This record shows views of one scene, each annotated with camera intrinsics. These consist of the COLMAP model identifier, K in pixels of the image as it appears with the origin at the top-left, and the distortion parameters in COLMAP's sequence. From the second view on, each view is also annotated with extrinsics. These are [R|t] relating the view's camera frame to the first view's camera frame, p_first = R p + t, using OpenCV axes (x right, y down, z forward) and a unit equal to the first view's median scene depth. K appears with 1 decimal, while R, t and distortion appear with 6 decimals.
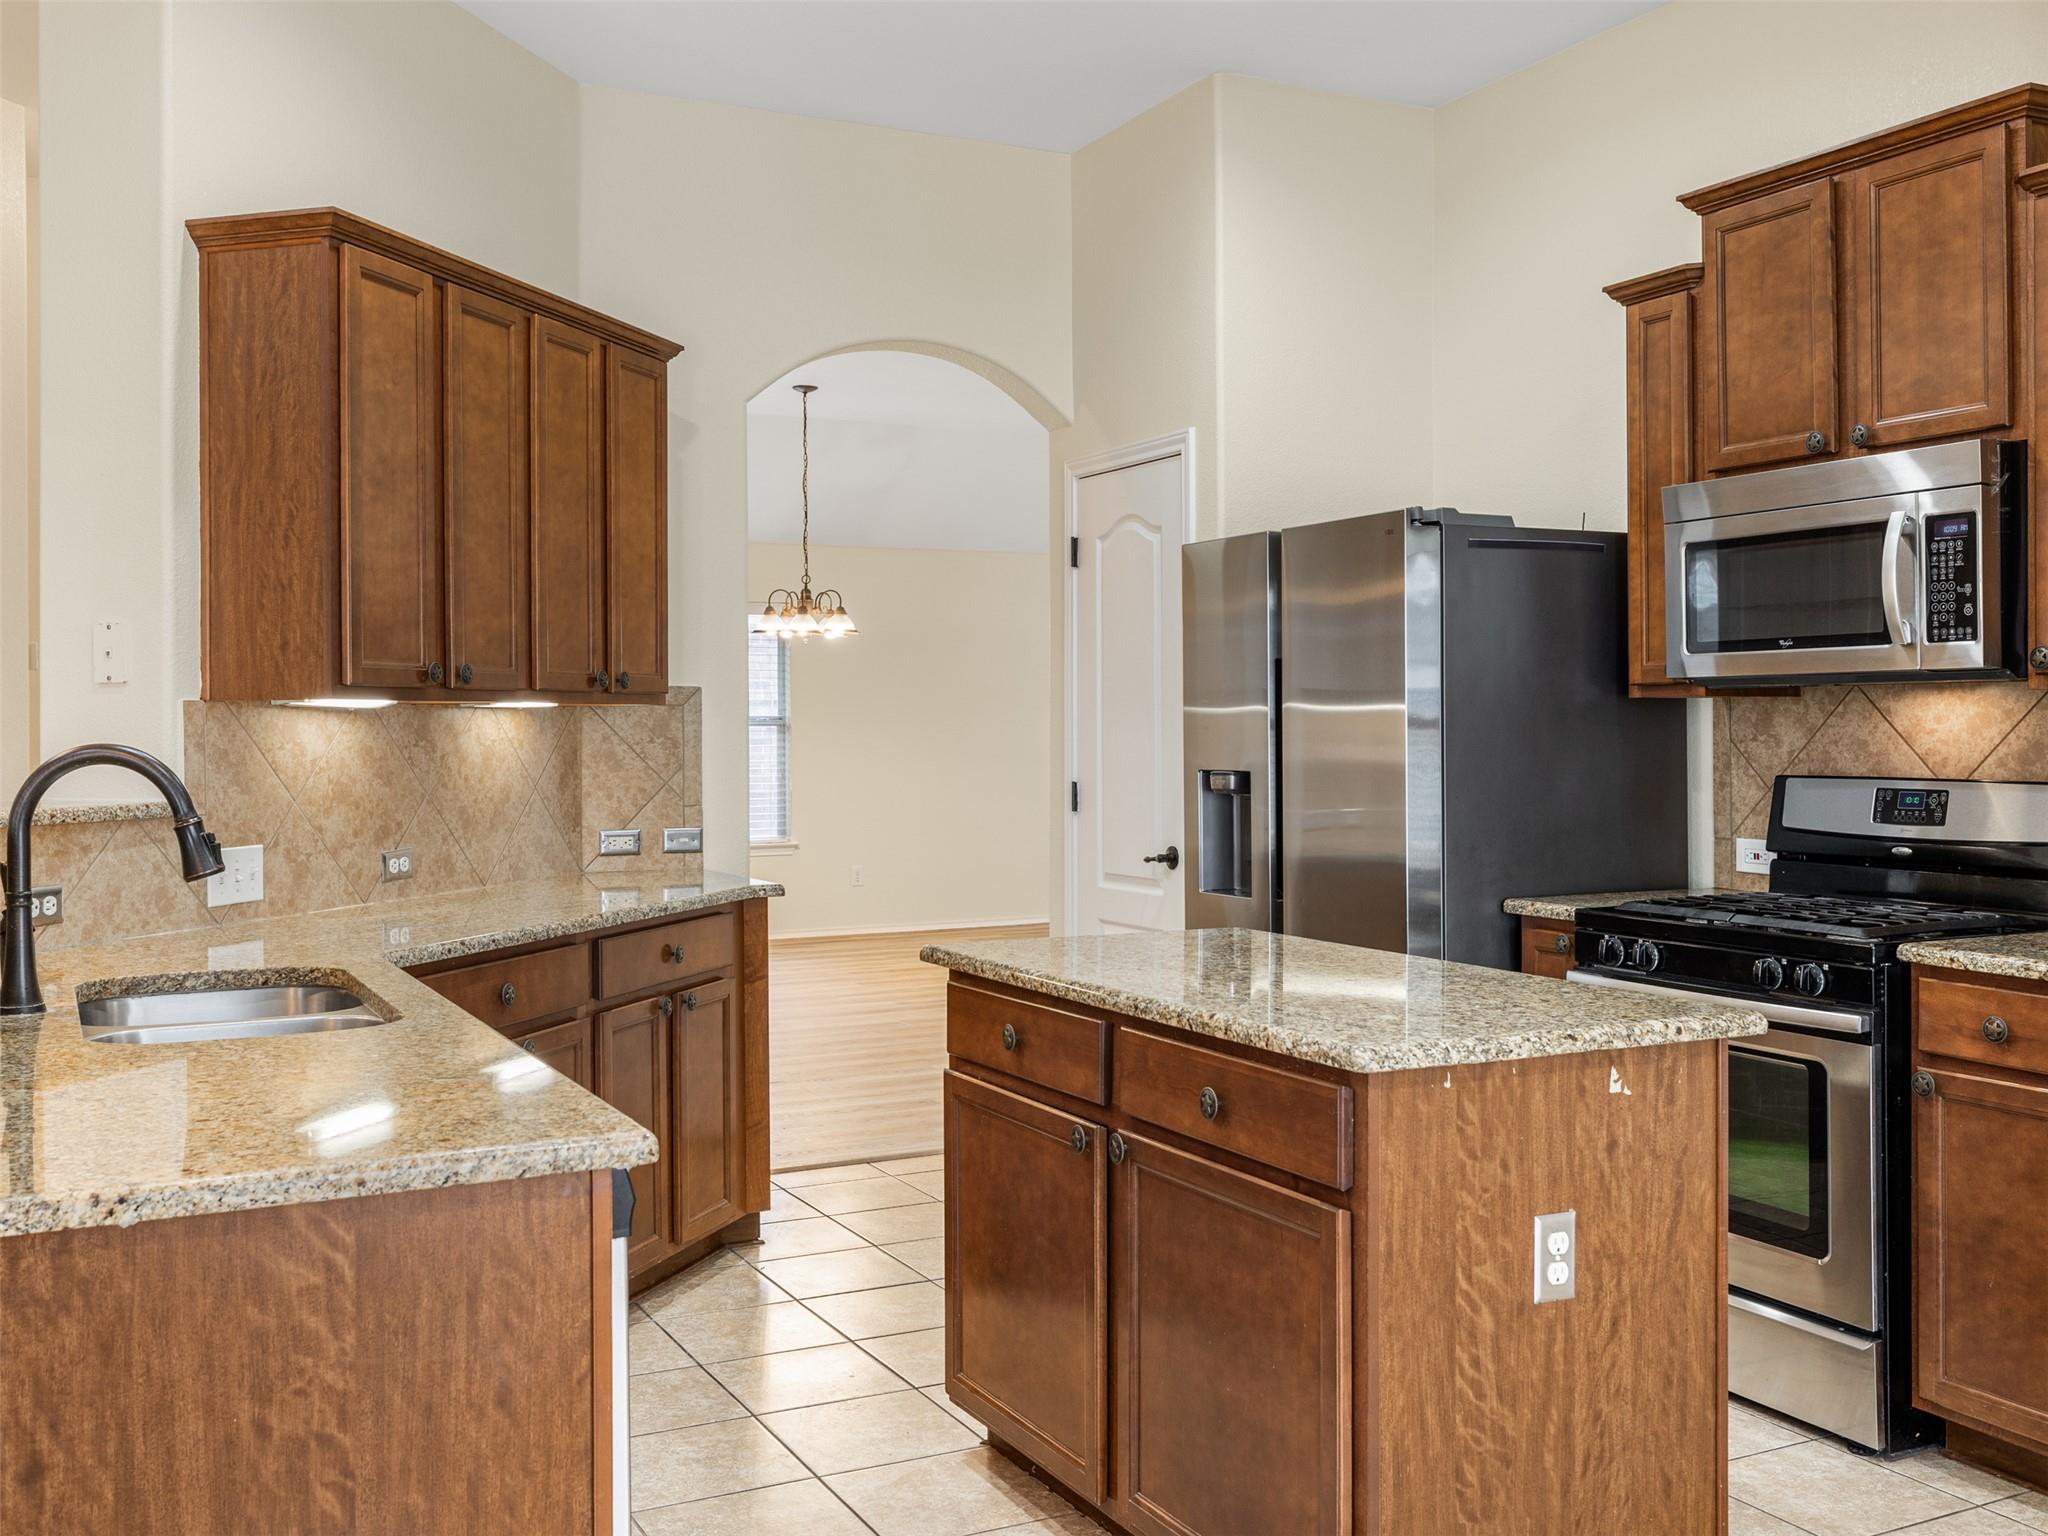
lens RADIAL K [[1947.4, 0, 1024.0], [0, 1947.4, 768.0], [0, 0, 1]] dist [0.002294, 0.001629]
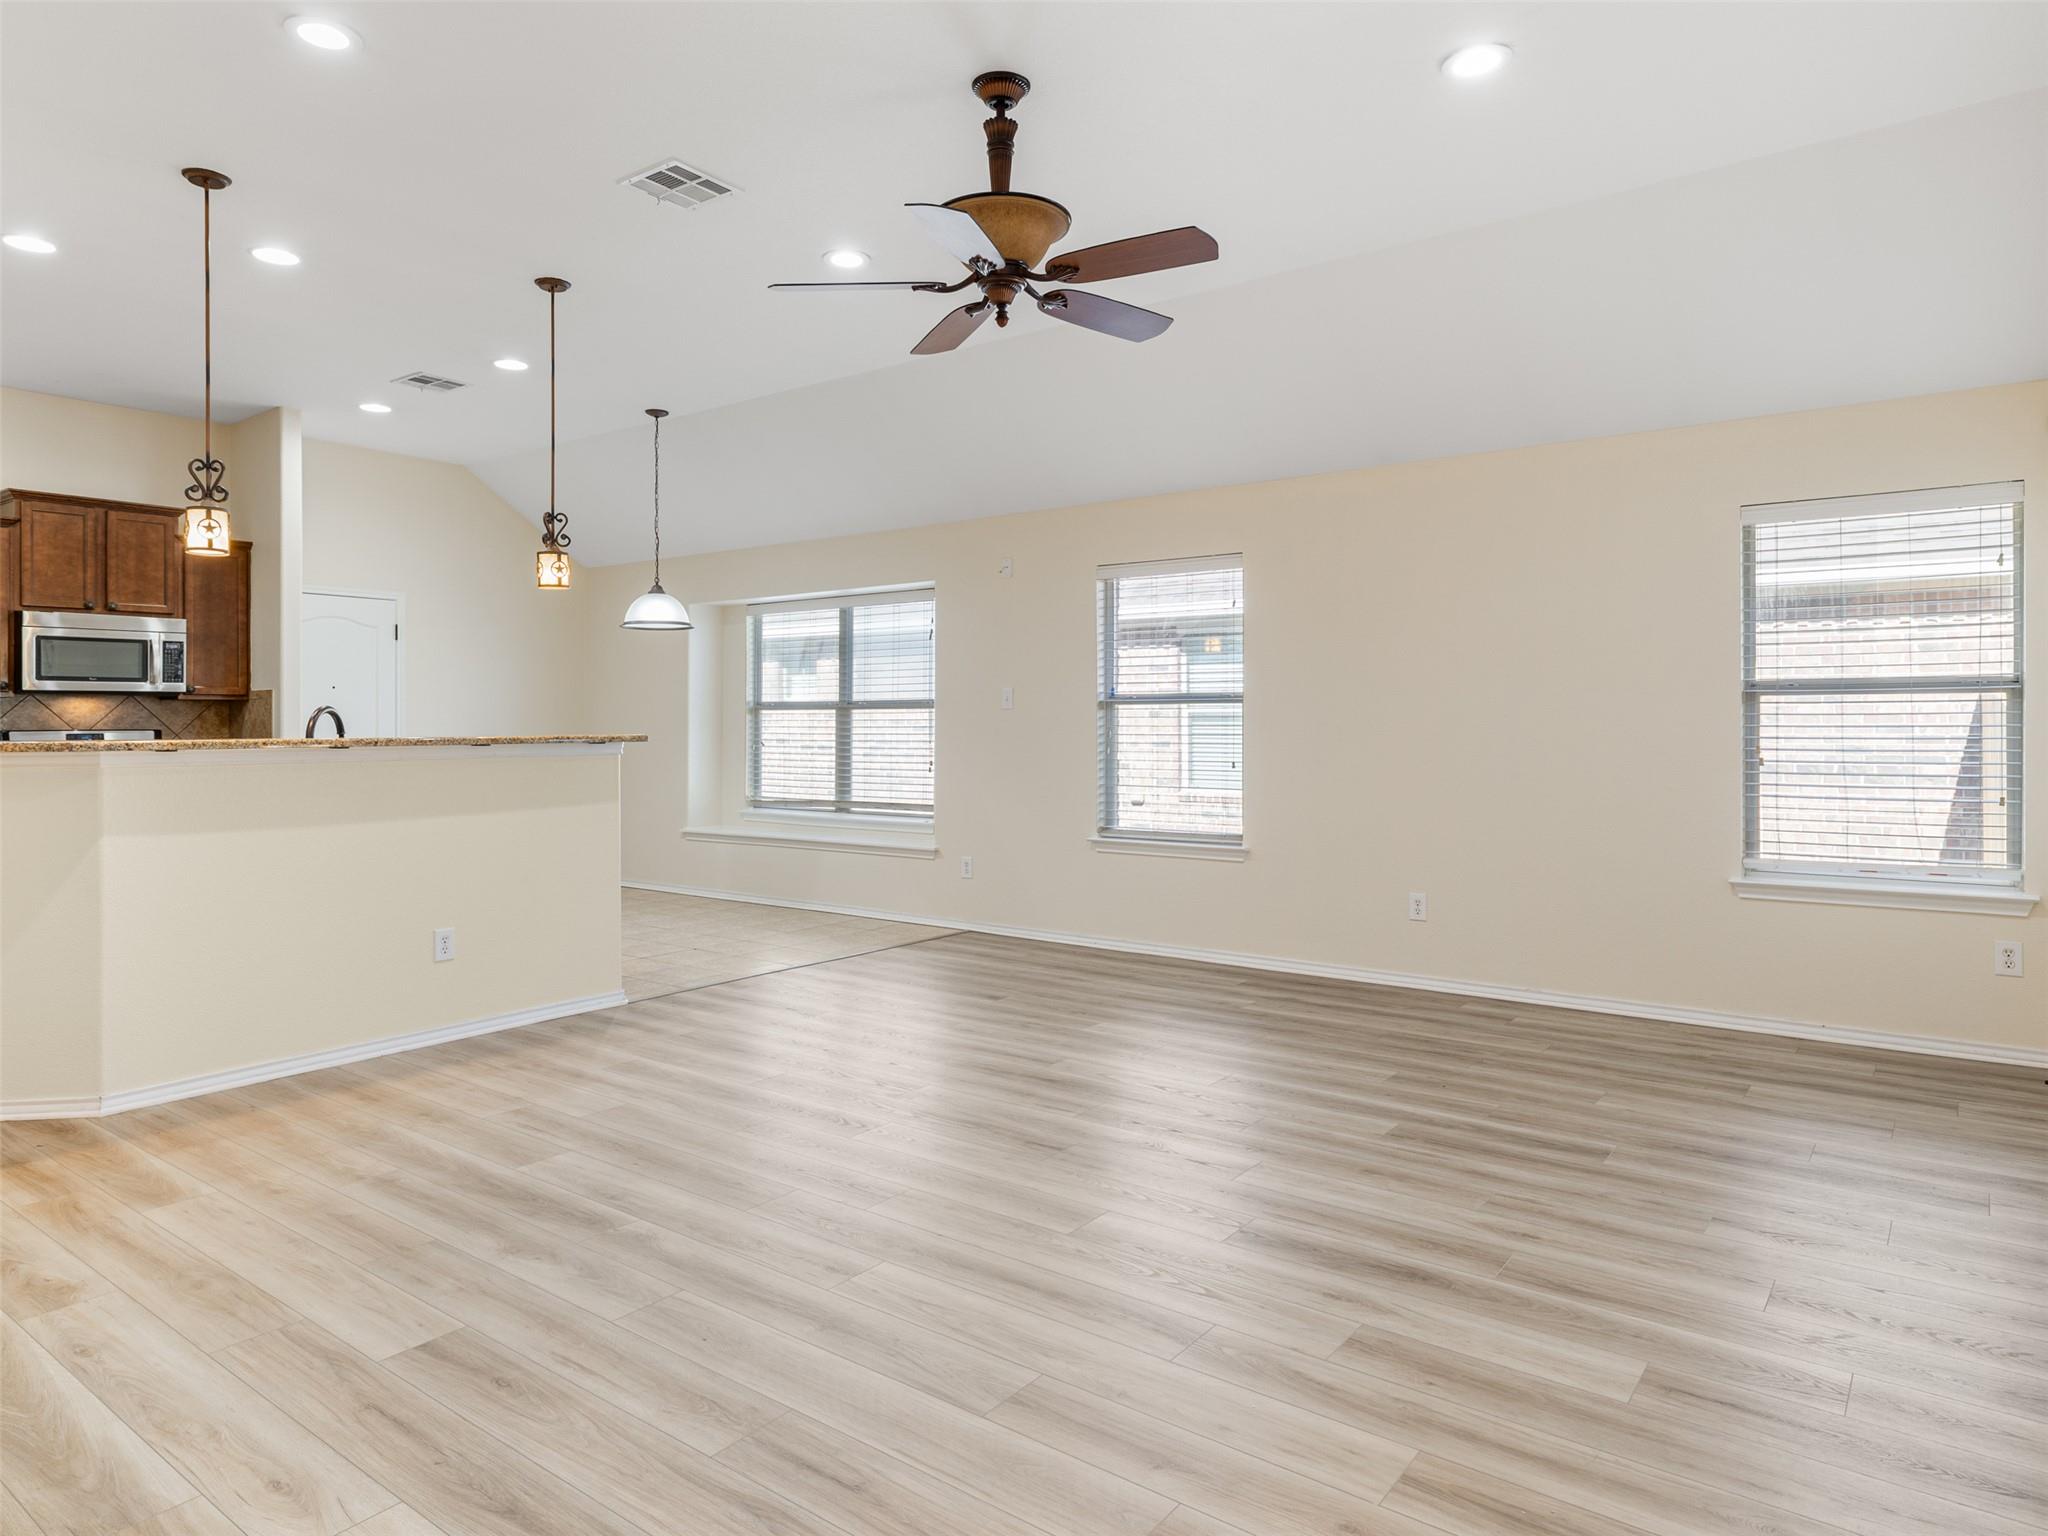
lens RADIAL K [[1268.6, 0, 1010.9], [0, 1268.6, 739.8], [0, 0, 1]] dist [0.001648, -0.000540]
pose [[-0.431078, -0.007032, 0.902287, -1.728630], [0.024834, 0.999498, 0.019654, 0.016675], [-0.901973, 0.030880, -0.430687, 0.613480]]
